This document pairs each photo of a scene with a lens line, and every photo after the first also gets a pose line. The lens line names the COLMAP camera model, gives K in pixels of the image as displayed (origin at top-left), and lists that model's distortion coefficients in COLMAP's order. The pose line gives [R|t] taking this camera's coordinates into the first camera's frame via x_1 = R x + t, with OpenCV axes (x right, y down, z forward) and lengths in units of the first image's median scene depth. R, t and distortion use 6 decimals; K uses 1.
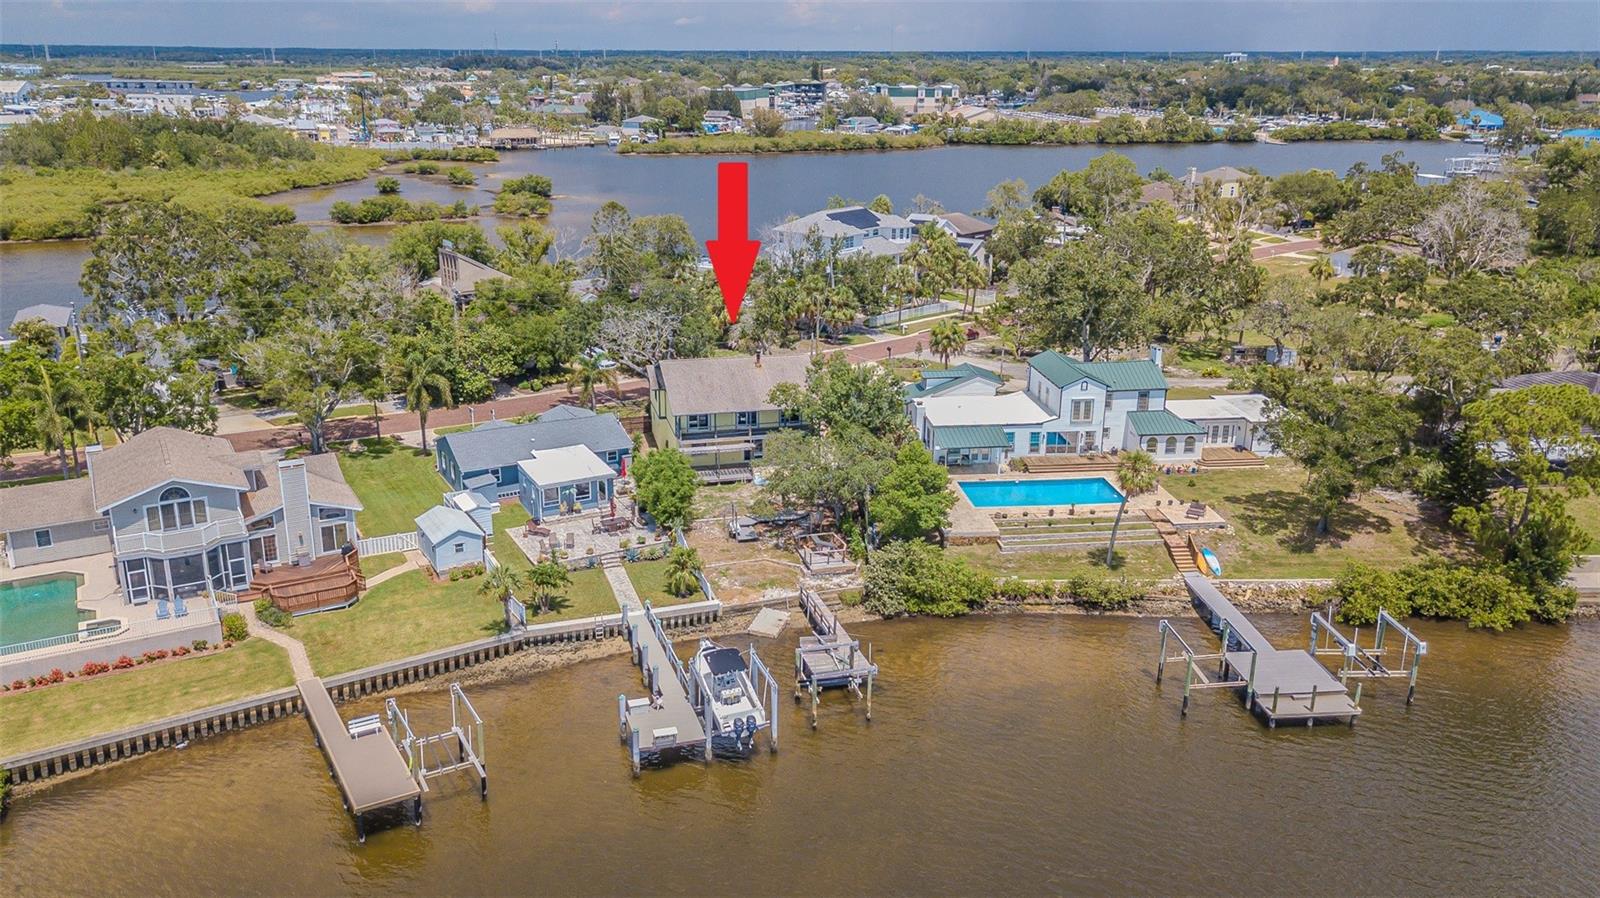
lens RADIAL K [[1260.9, 0, 808.2], [0, 1260.9, 449.8], [0, 0, 1]] dist [0.018102, 0.010639]
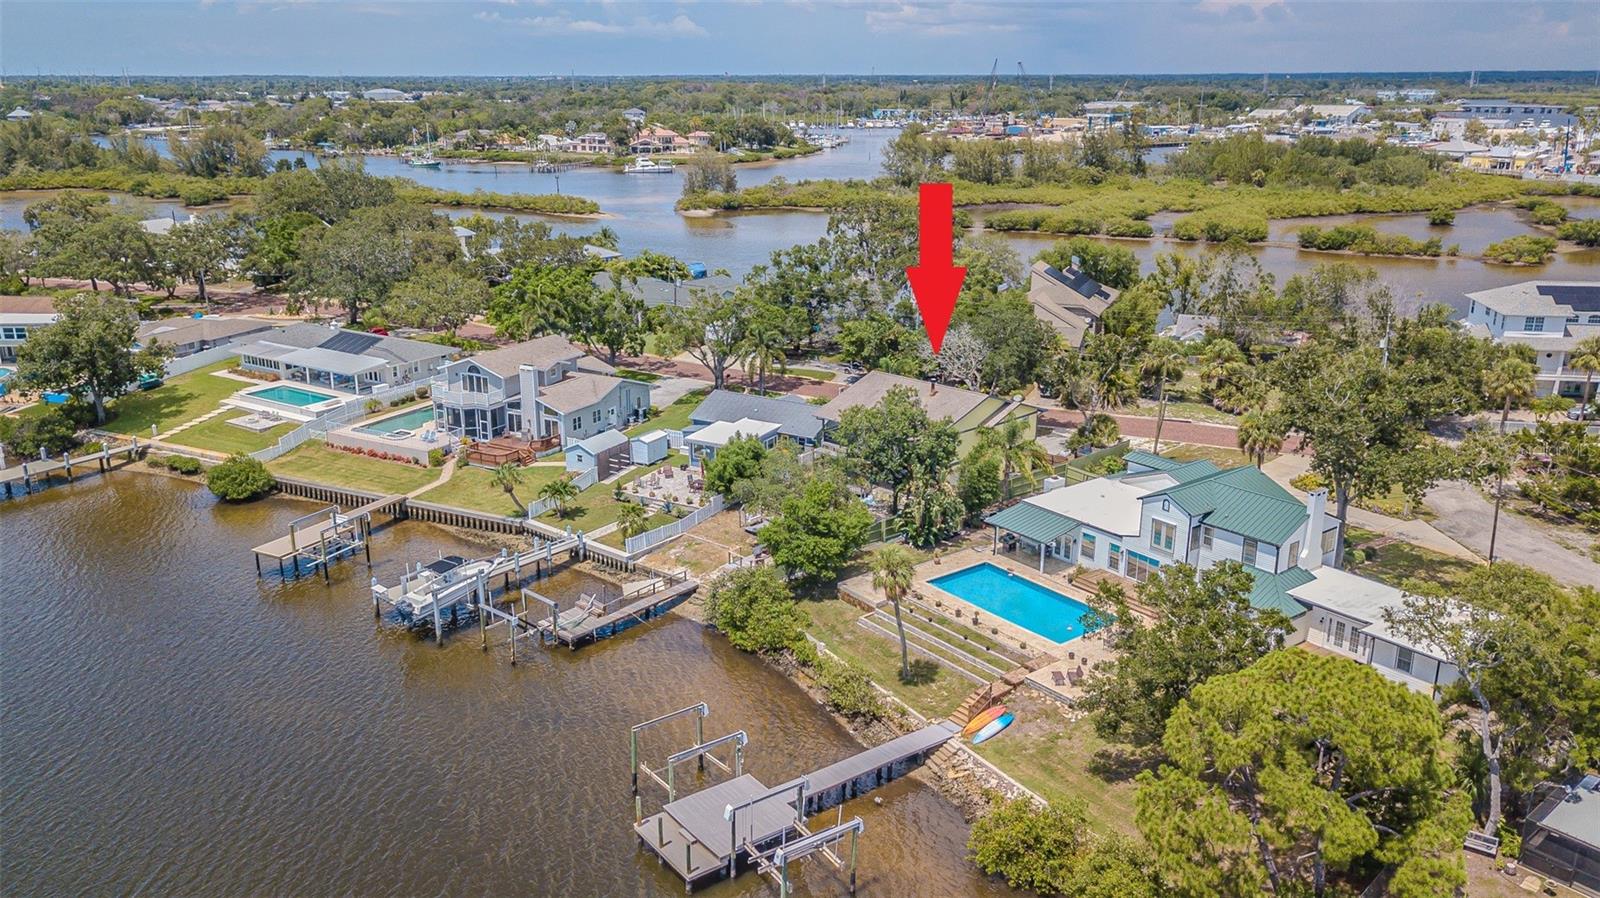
lens RADIAL K [[1233.4, 0, 808.4], [0, 1233.4, 450.2], [0, 0, 1]] dist [0.006034, 0.036742]
pose [[0.517875, 0.245338, -0.819521, 0.758746], [-0.254794, 0.958750, 0.126009, -0.129659], [0.816631, 0.143552, 0.559023, 0.405537]]
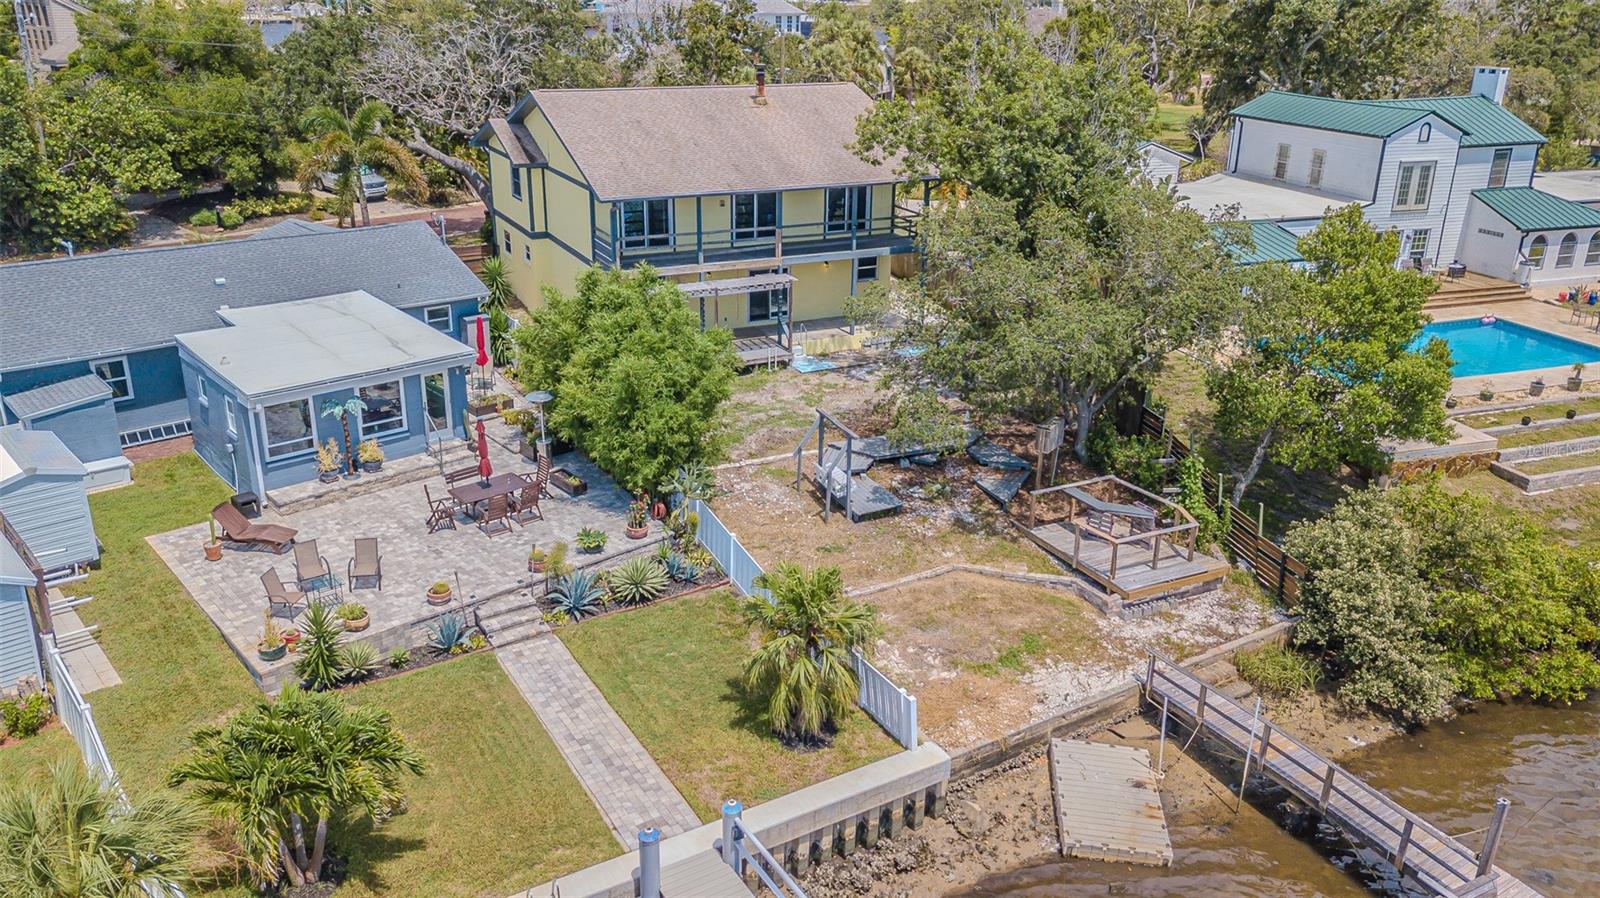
lens RADIAL K [[1222.1, 0, 806.5], [0, 1222.1, 440.0], [0, 0, 1]] dist [0.004399, 0.037419]
pose [[0.975386, -0.068474, 0.209605, -0.129144], [0.056640, 0.996470, 0.061959, 0.025925], [-0.213107, -0.048562, 0.975821, 0.610935]]
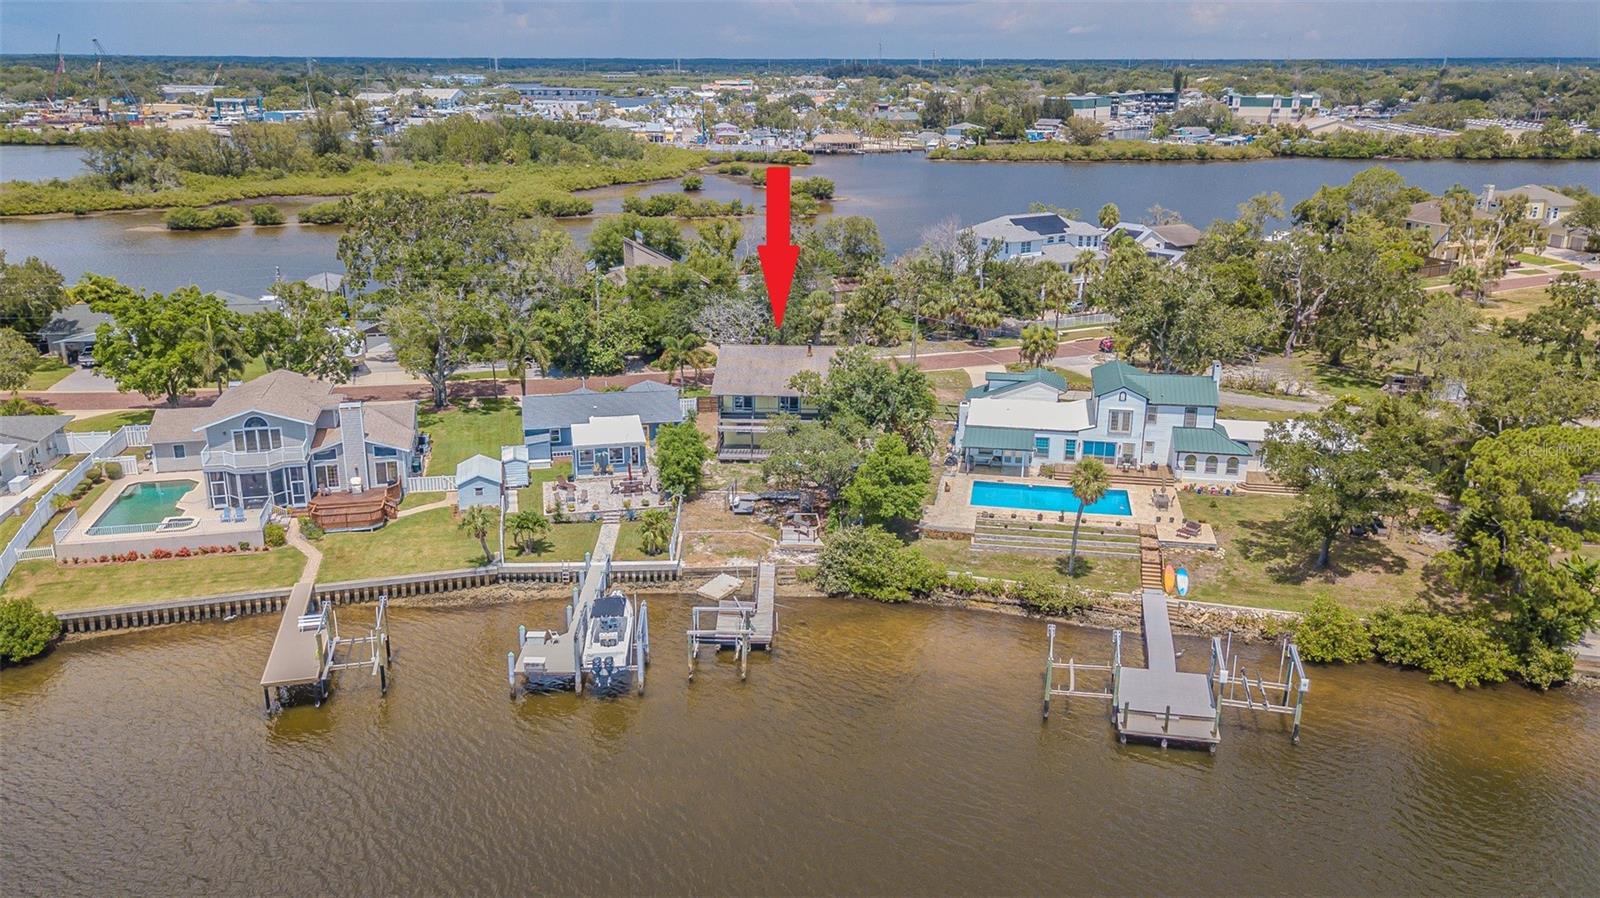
lens RADIAL K [[1249.5, 0, 808.3], [0, 1249.5, 452.1], [0, 0, 1]] dist [0.009362, 0.029902]
pose [[0.957245, 0.086016, -0.276193, 0.270510], [-0.086603, 0.996192, 0.010095, 0.004076], [0.276010, 0.014256, 0.961049, -0.005066]]
